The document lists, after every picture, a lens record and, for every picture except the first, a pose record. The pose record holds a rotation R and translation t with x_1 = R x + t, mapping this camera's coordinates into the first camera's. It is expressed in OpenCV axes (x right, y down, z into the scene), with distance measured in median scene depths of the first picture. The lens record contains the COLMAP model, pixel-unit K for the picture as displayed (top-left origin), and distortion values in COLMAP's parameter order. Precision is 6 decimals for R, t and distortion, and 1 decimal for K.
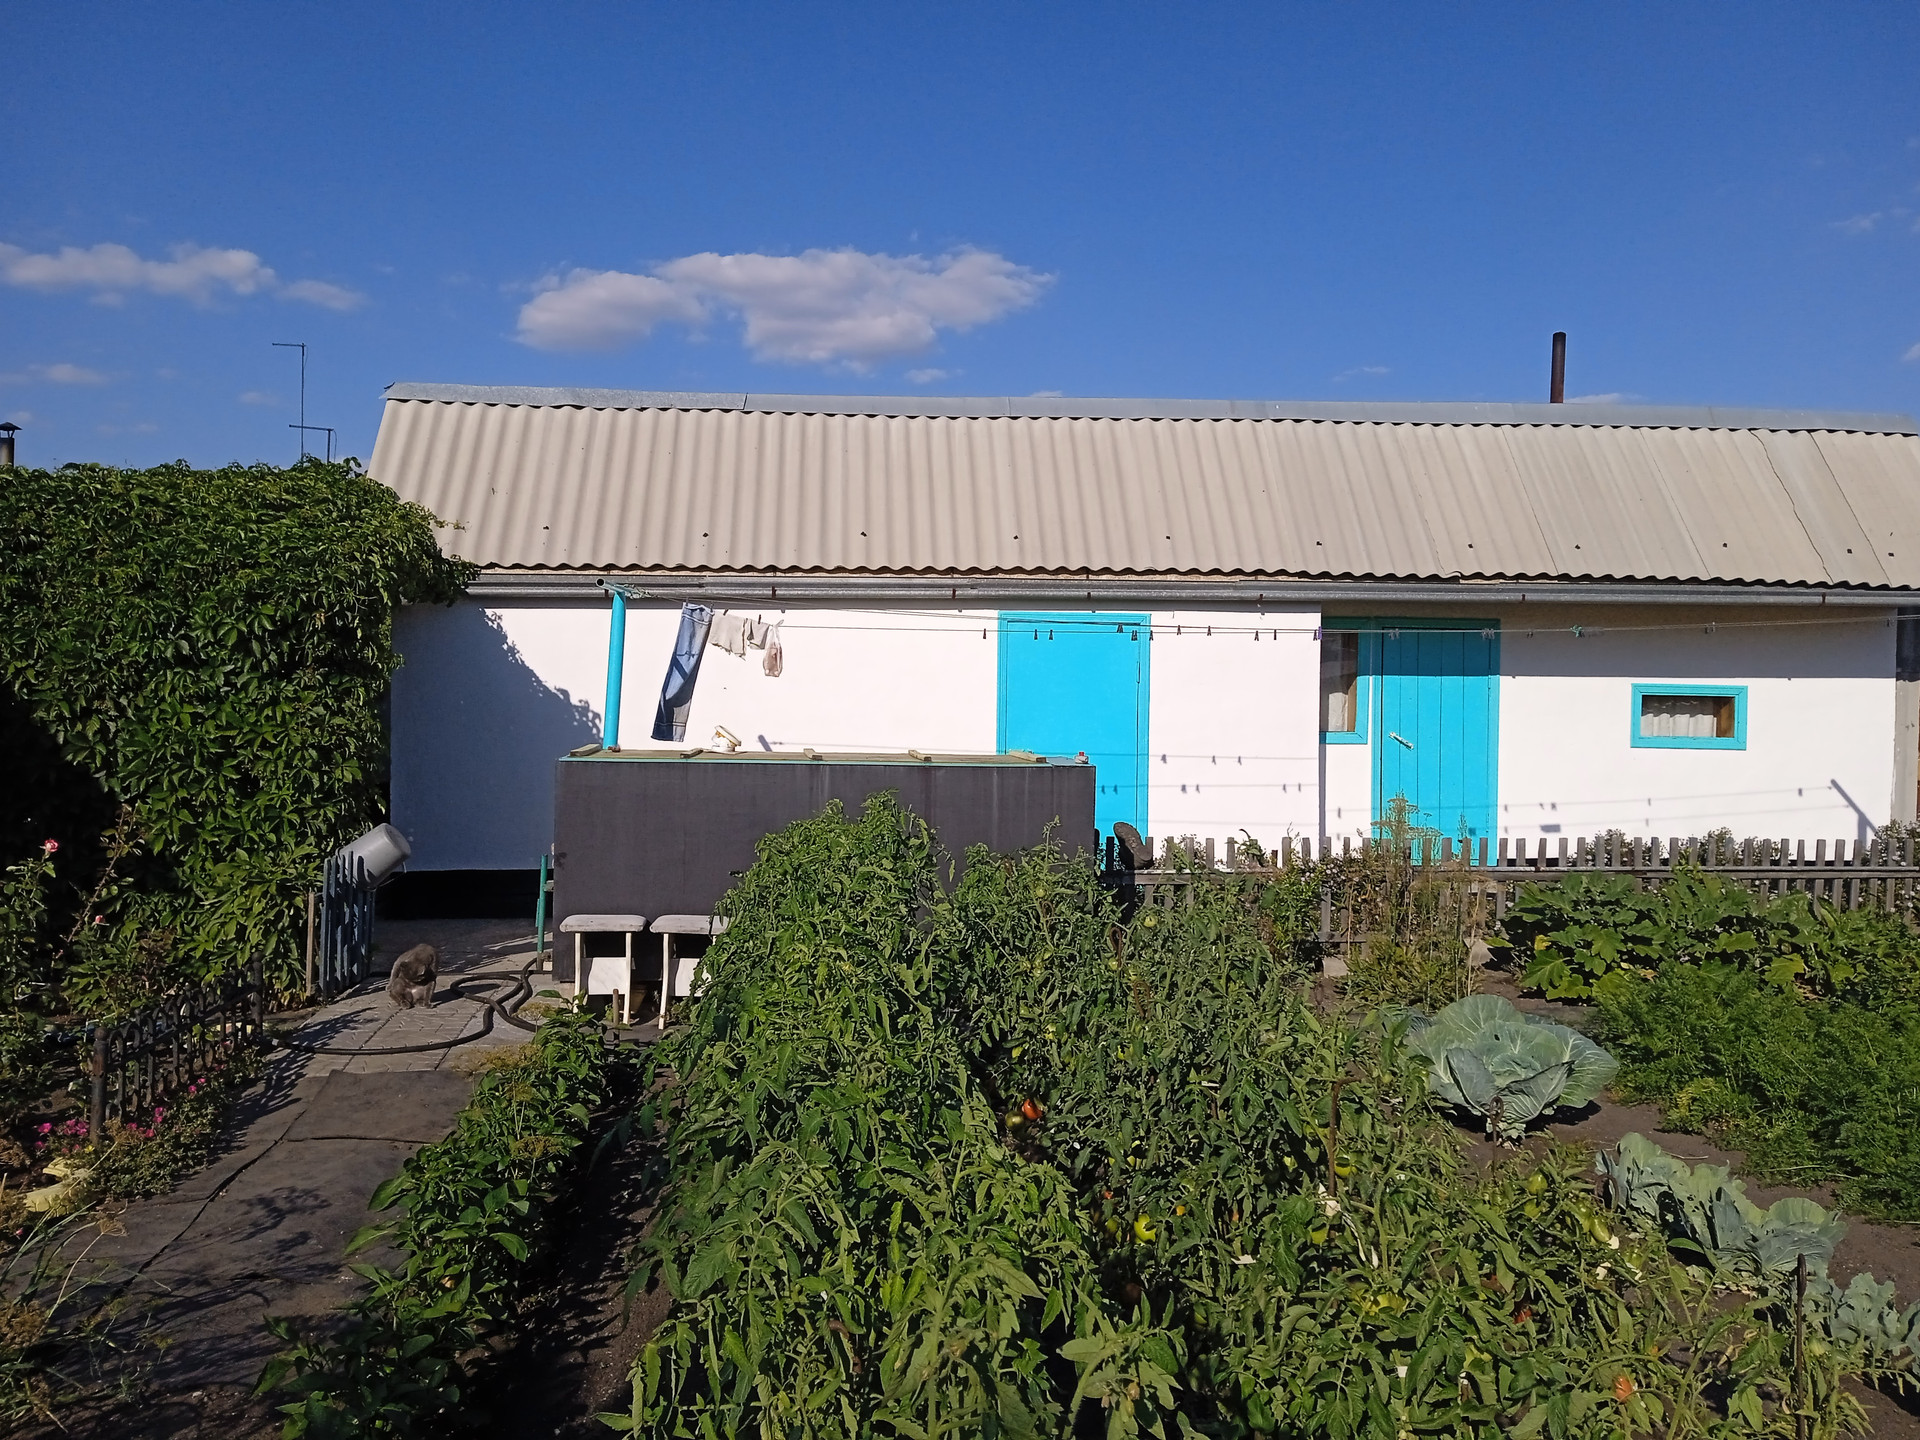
lens RADIAL K [[1616.6, 0, 956.4], [0, 1616.6, 714.6], [0, 0, 1]] dist [0.130058, -0.215691]
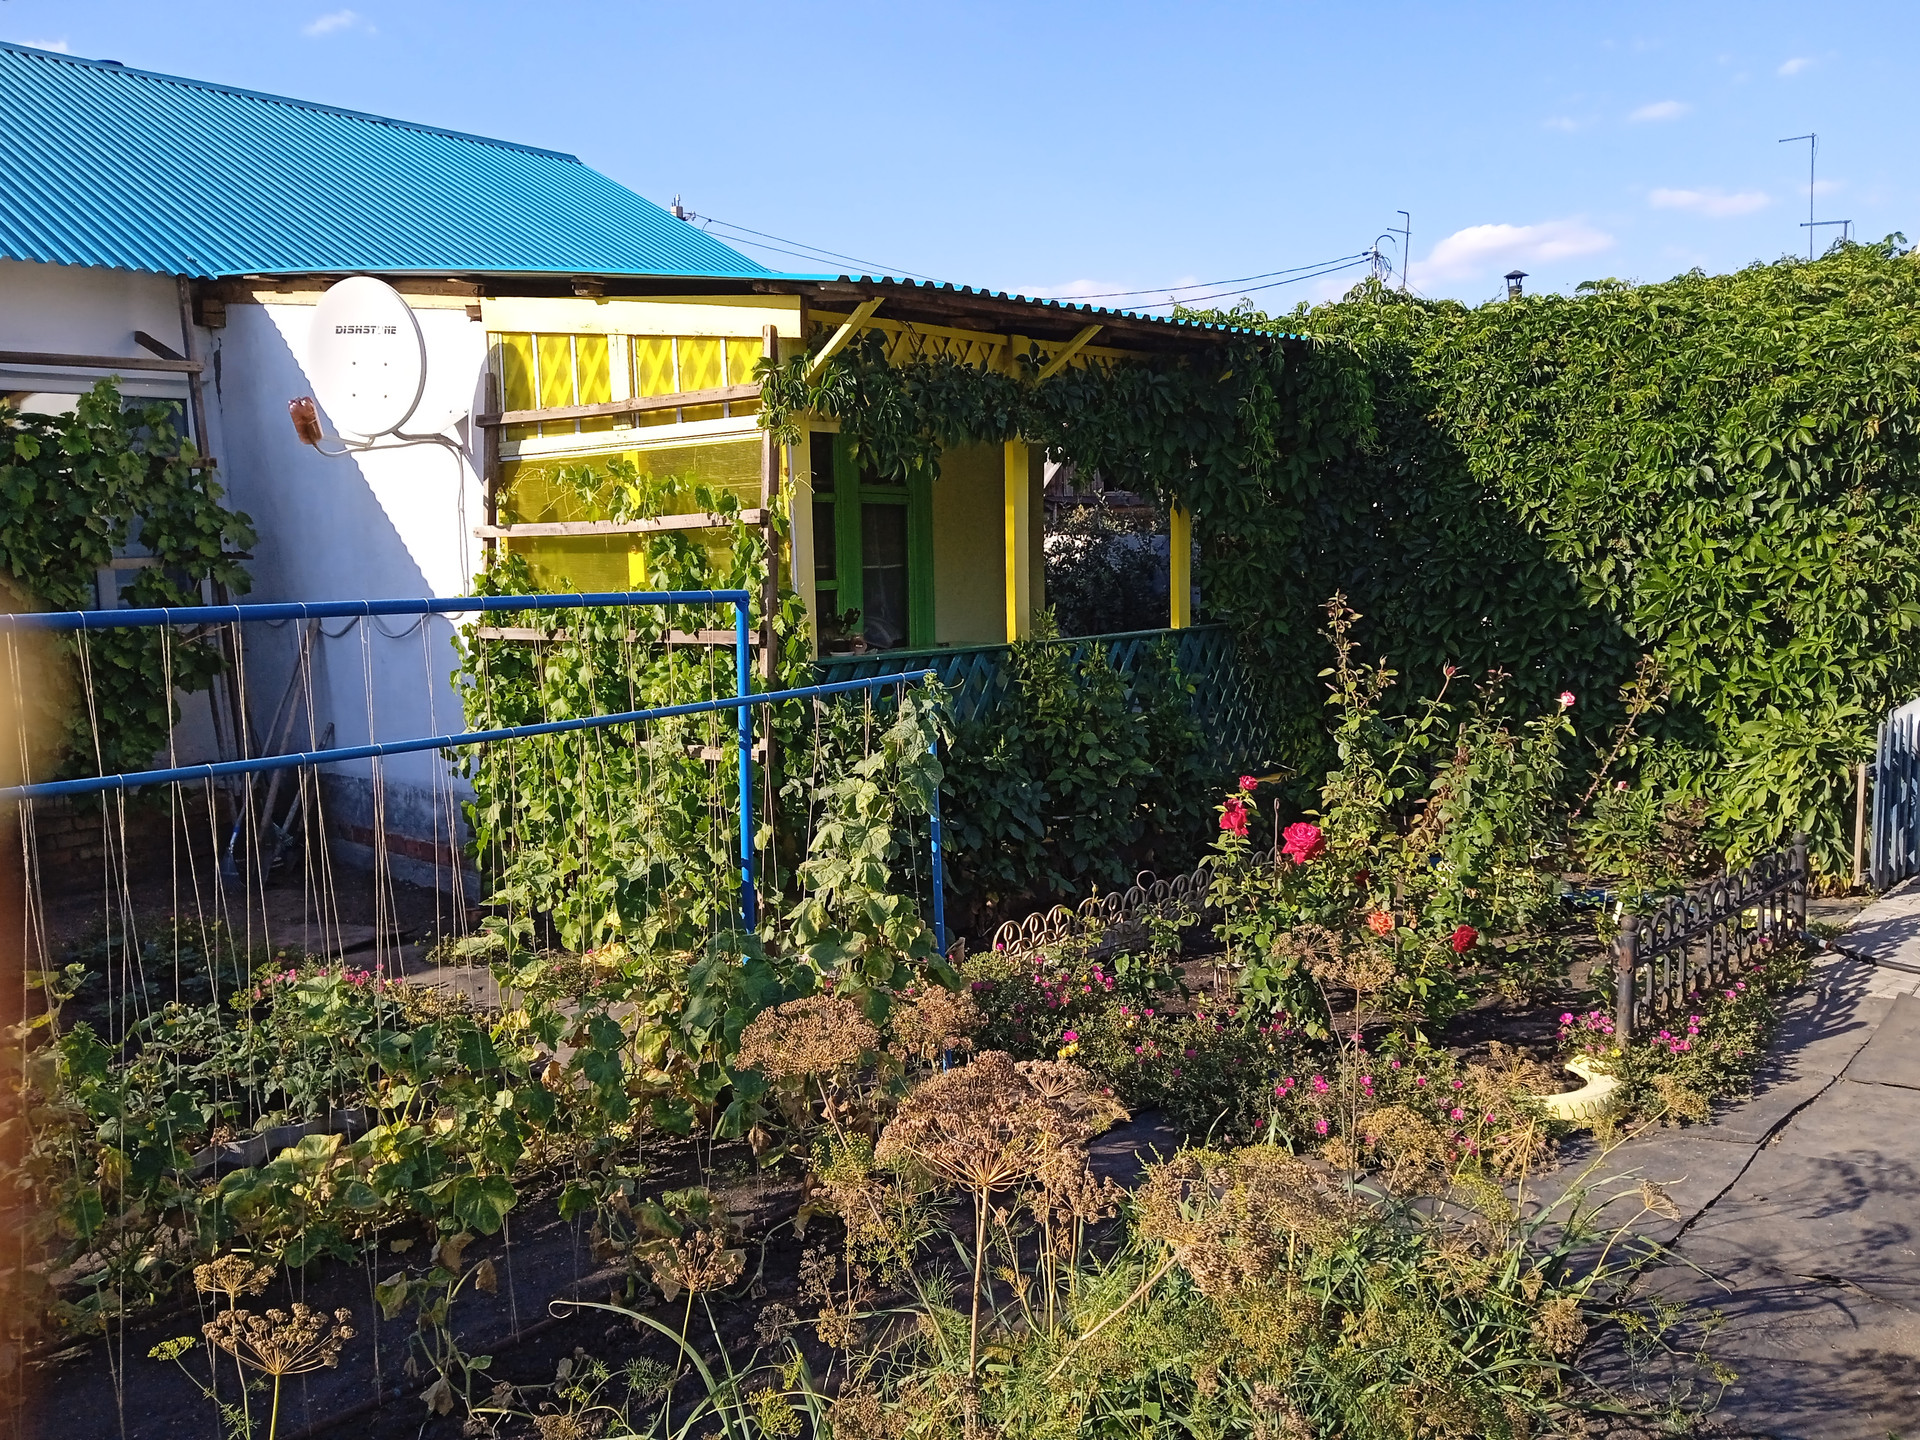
lens RADIAL K [[1616.6, 0, 956.4], [0, 1616.6, 714.6], [0, 0, 1]] dist [0.130058, -0.215691]
pose [[0.660655, 0.043041, -0.749455, -0.070278], [0.033011, 0.995724, 0.086284, -0.002039], [0.749964, -0.081744, 0.656409, 0.112579]]
